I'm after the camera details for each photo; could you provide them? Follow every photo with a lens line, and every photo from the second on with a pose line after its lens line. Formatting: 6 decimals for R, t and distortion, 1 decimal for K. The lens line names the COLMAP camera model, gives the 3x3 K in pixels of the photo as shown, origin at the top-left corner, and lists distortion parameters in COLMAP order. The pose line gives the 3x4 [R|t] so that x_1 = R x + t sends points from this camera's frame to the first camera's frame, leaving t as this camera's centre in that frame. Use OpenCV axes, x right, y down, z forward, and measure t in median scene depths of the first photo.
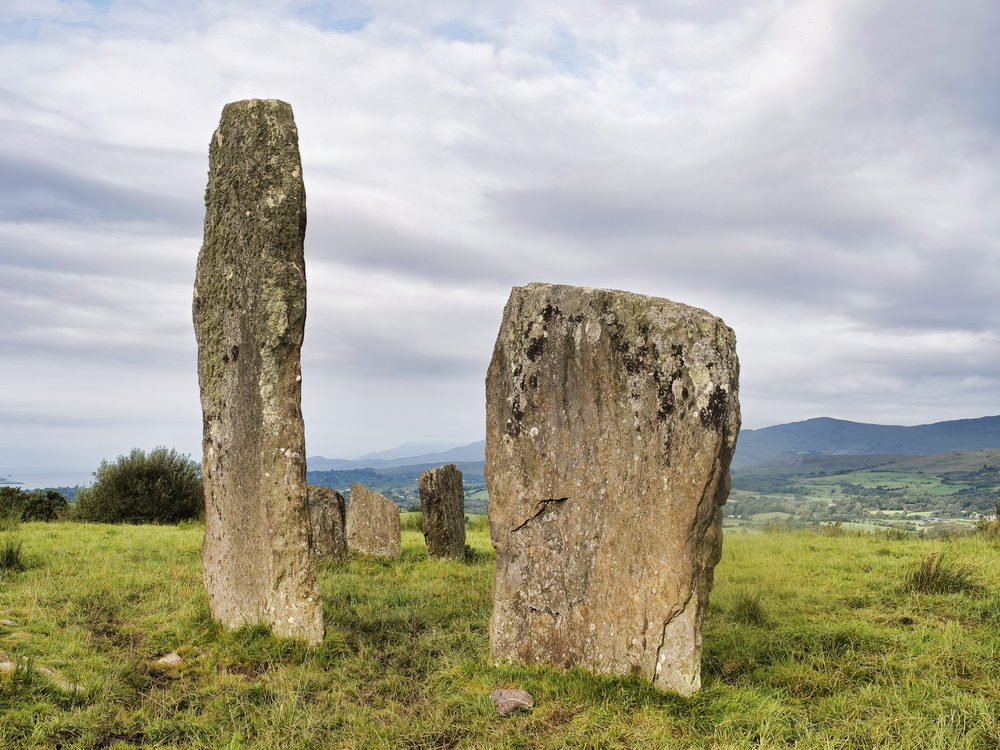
lens RADIAL K [[1392.4, 0, 506.1], [0, 1392.4, 441.6], [0, 0, 1]] dist [-0.040237, 0.000000]
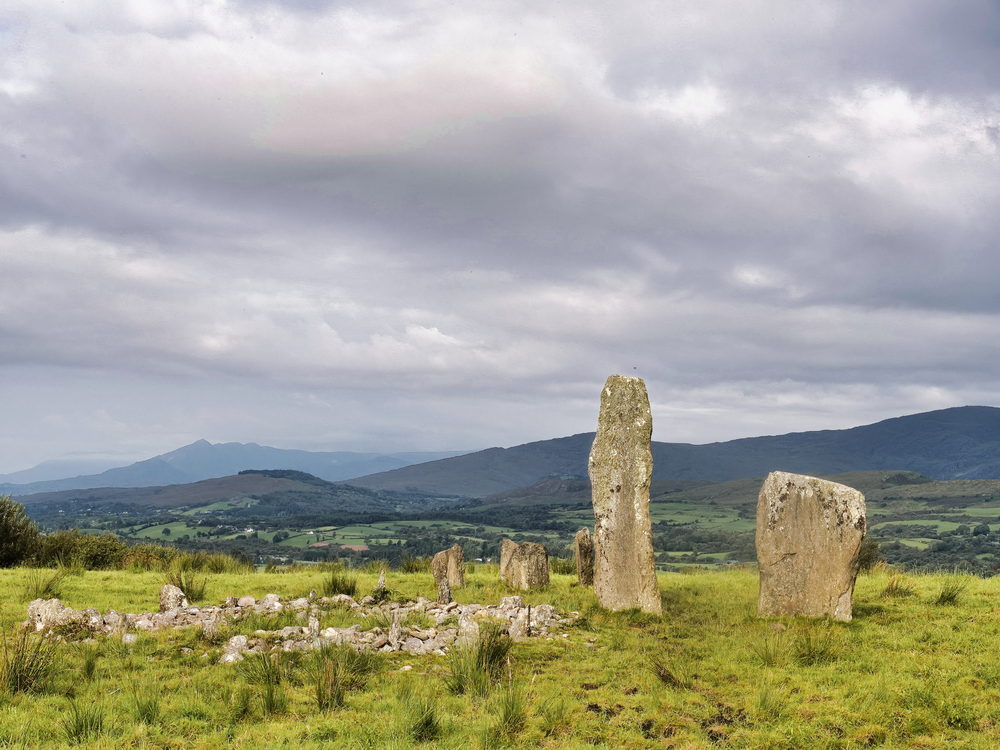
lens RADIAL K [[1817.4, 0, 499.7], [0, 1817.4, 374.6], [0, 0, 1]] dist [-0.051820, 0.000000]
pose [[0.984933, 0.013558, 0.172406, -0.919221], [-0.005255, 0.998808, -0.048526, -0.106776], [-0.172858, 0.046889, 0.983830, -1.932932]]
